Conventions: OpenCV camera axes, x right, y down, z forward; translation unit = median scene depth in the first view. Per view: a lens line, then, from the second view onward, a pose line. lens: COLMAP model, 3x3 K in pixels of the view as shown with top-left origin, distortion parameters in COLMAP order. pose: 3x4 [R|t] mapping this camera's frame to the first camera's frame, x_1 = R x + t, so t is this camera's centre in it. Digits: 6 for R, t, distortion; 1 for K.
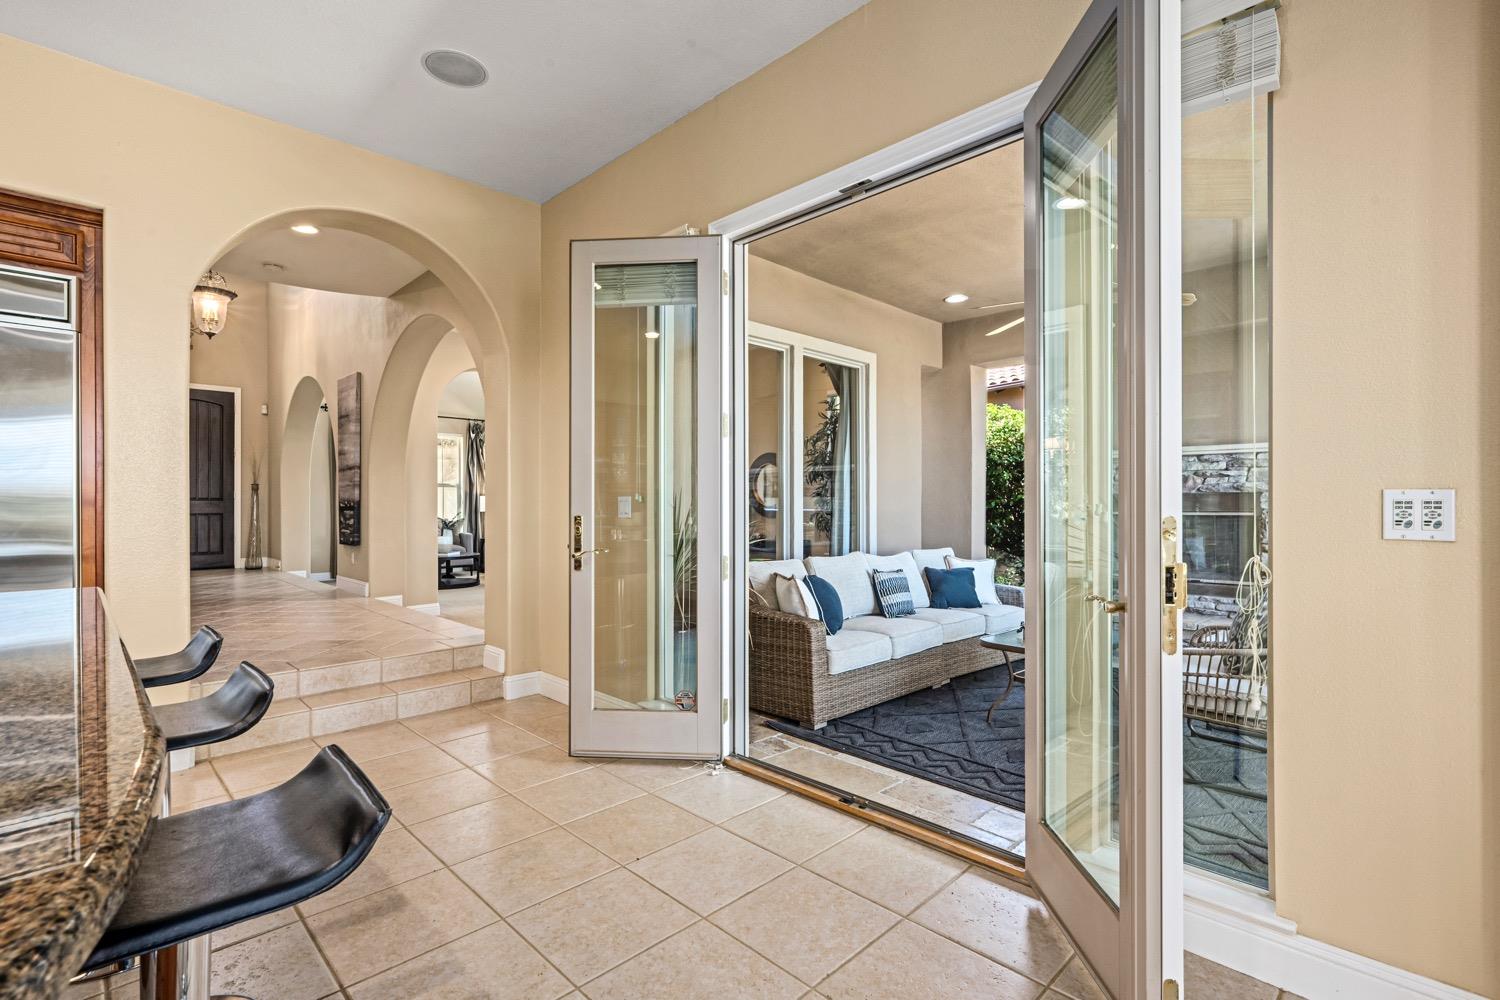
lens RADIAL K [[687.3, 0, 750.0], [0, 687.3, 500.0], [0, 0, 1]] dist [0.000035, 0.000154]
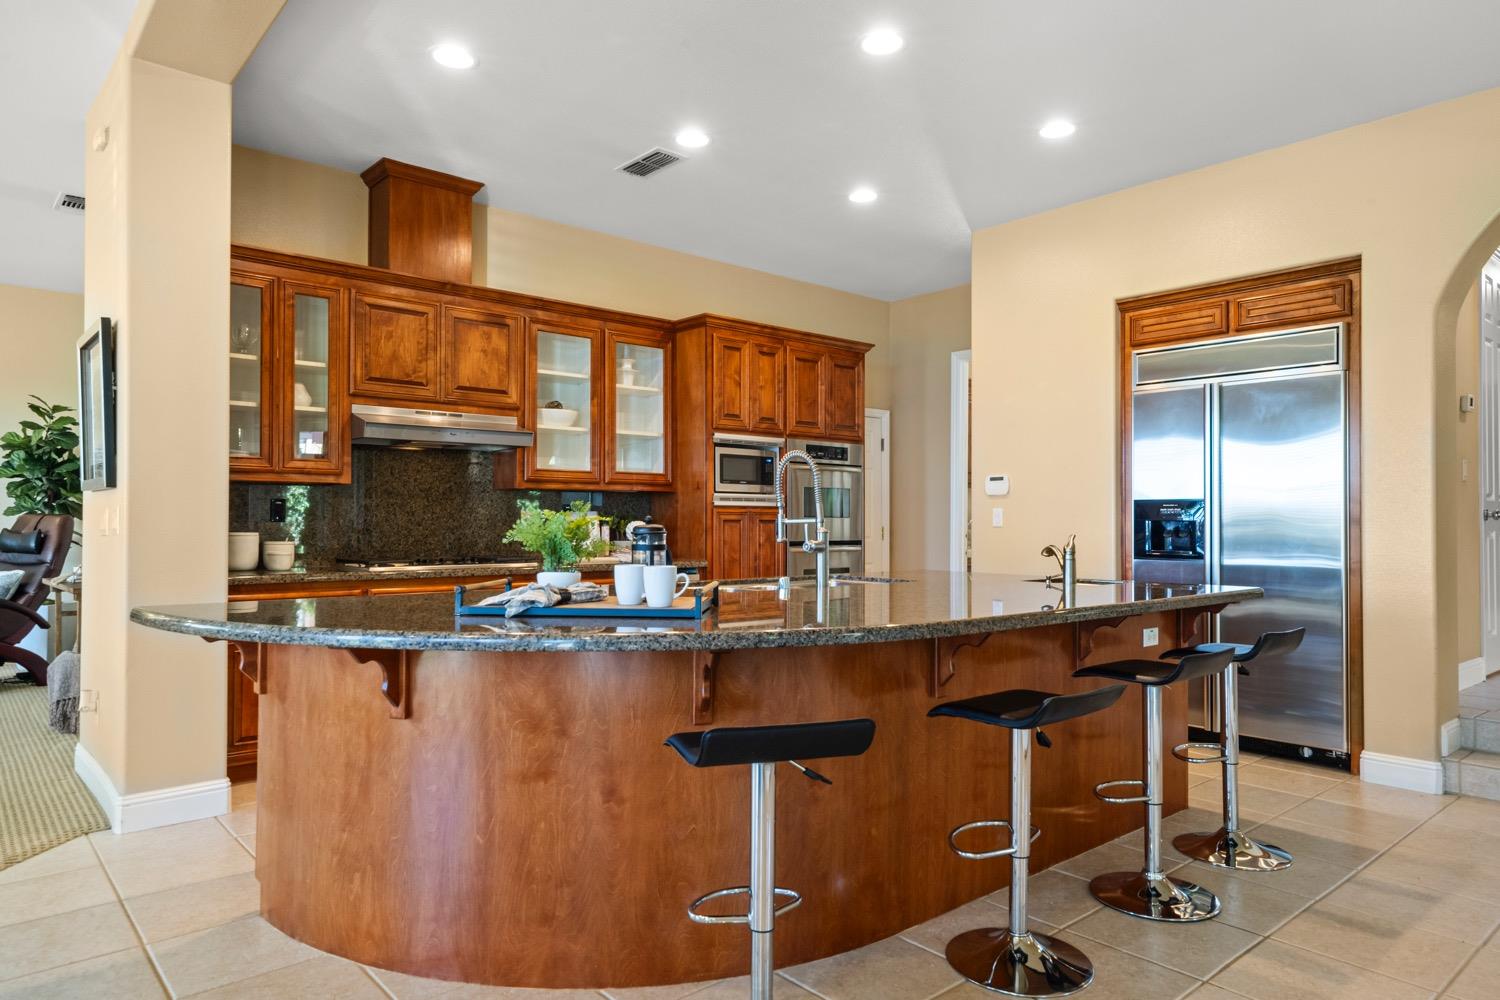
lens RADIAL K [[940.5, 0, 750.0], [0, 940.5, 500.0], [0, 0, 1]] dist [0.005350, 0.001712]
pose [[-0.060033, -0.016239, -0.998064, 0.612463], [-0.000441, 0.999868, -0.016242, -0.006990], [0.998196, -0.000535, -0.060033, 0.118465]]
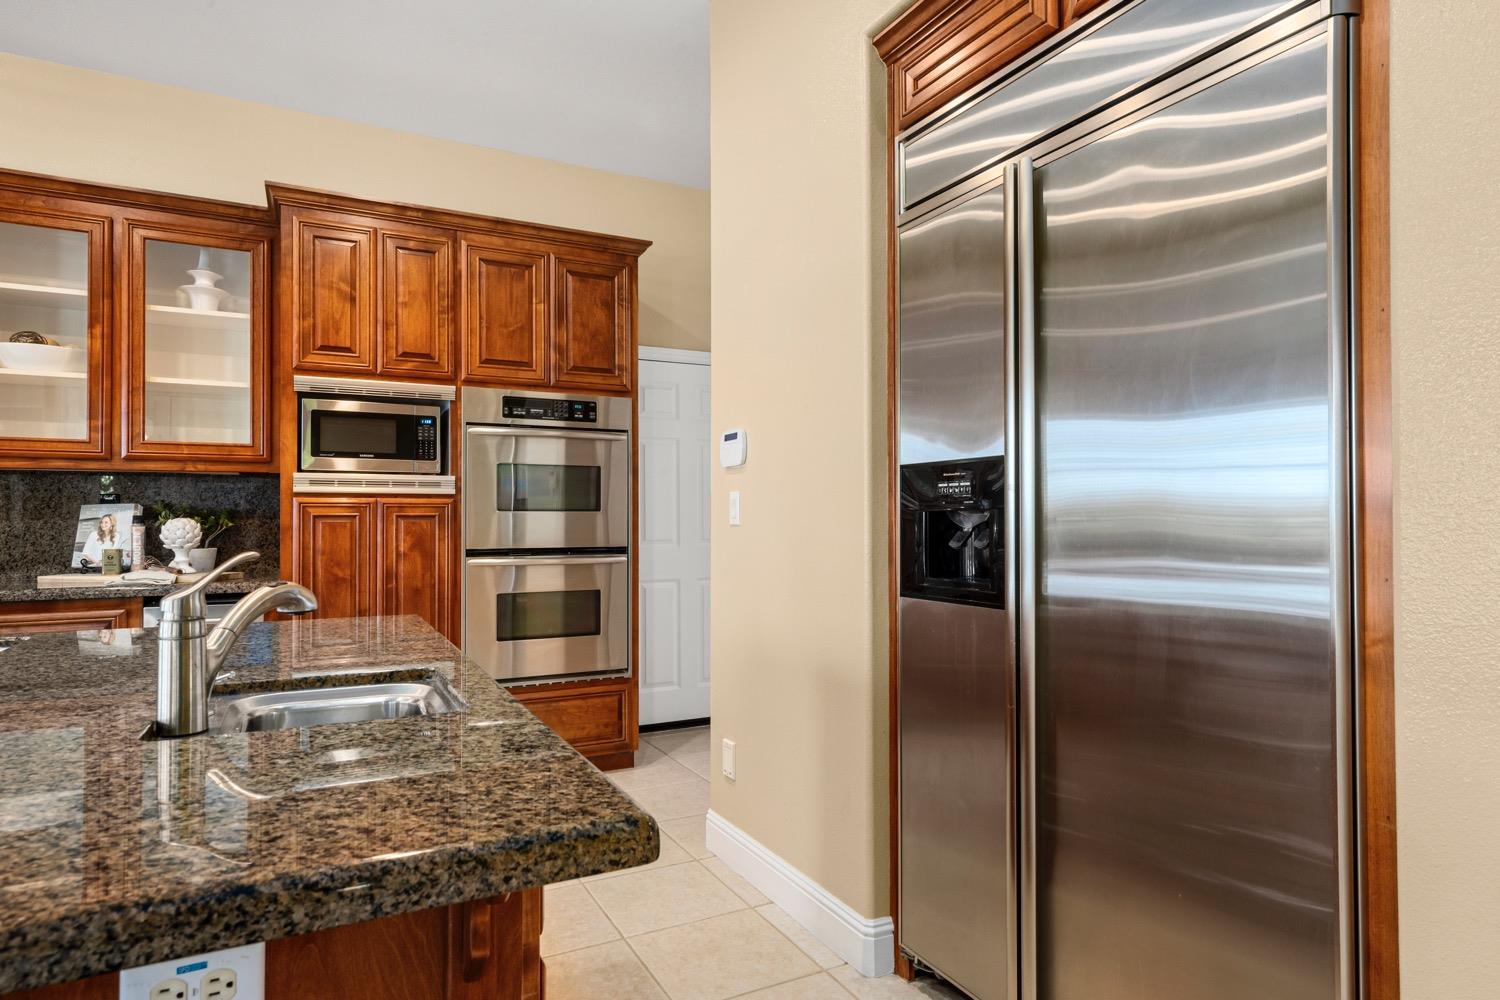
lens RADIAL K [[857.0, 0, 750.0], [0, 857.0, 500.0], [0, 0, 1]] dist [0.000105, -0.000786]
pose [[-0.289510, -0.015533, -0.957049, -0.462099], [0.006357, 0.999815, -0.018150, 0.006511], [0.957154, -0.011338, -0.289358, 0.820039]]
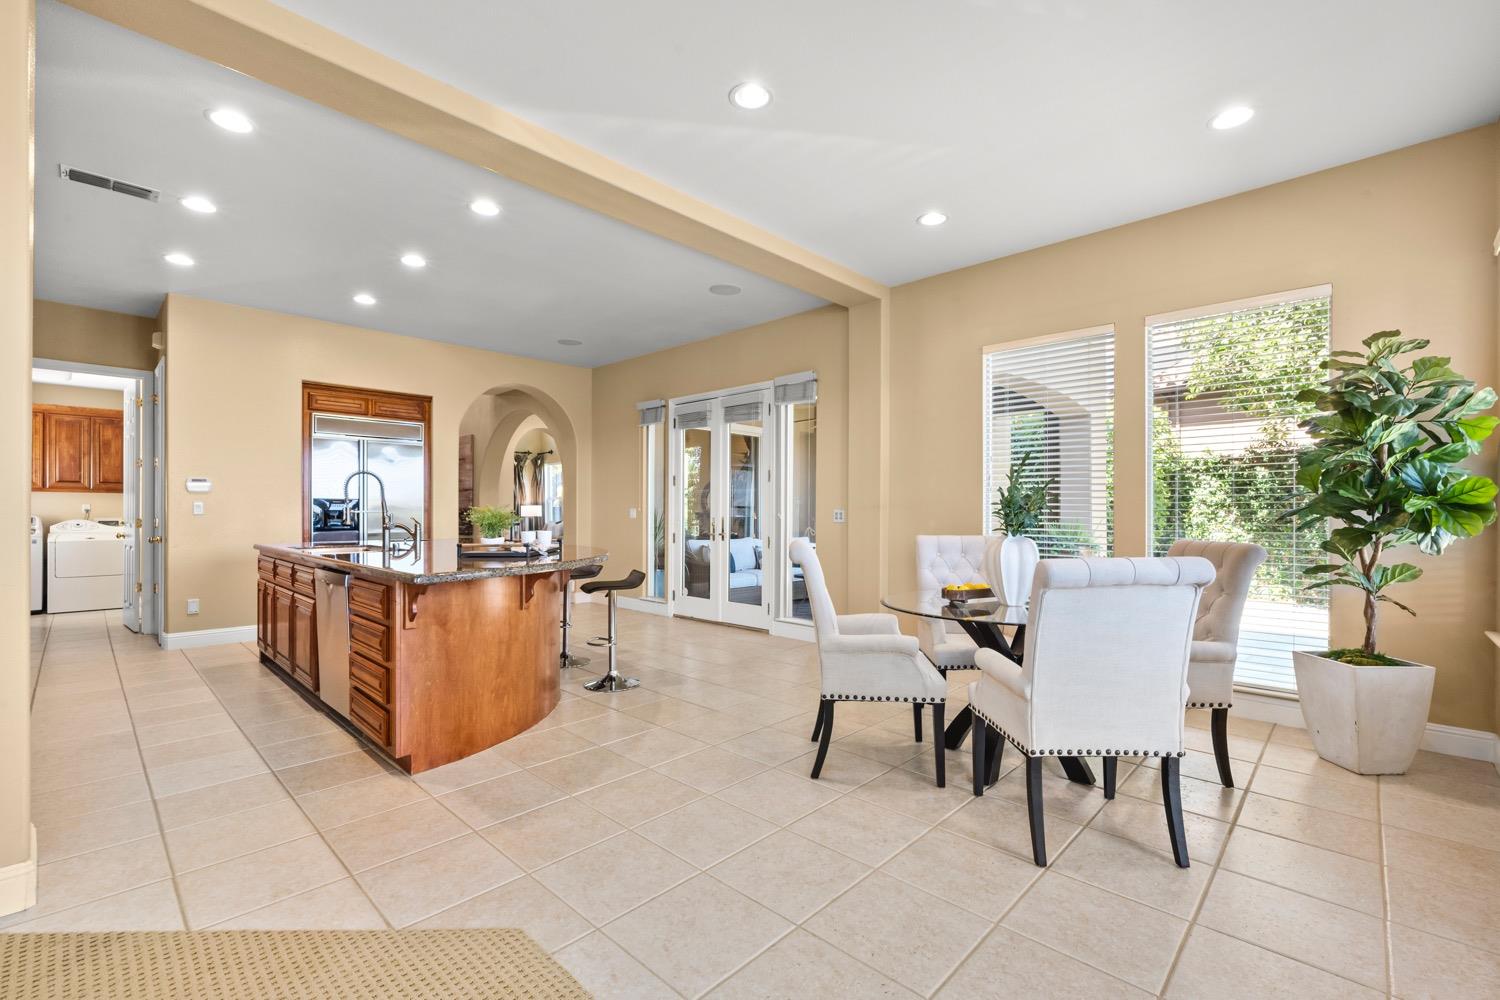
lens RADIAL K [[638.3, 0, 750.0], [0, 638.3, 500.0], [0, 0, 1]] dist [-0.002135, -0.000287]
pose [[0.999400, 0.006076, 0.034090, 0.165554], [-0.005652, 0.999906, -0.012510, -0.012491], [-0.034163, 0.012310, 0.999340, -1.411777]]
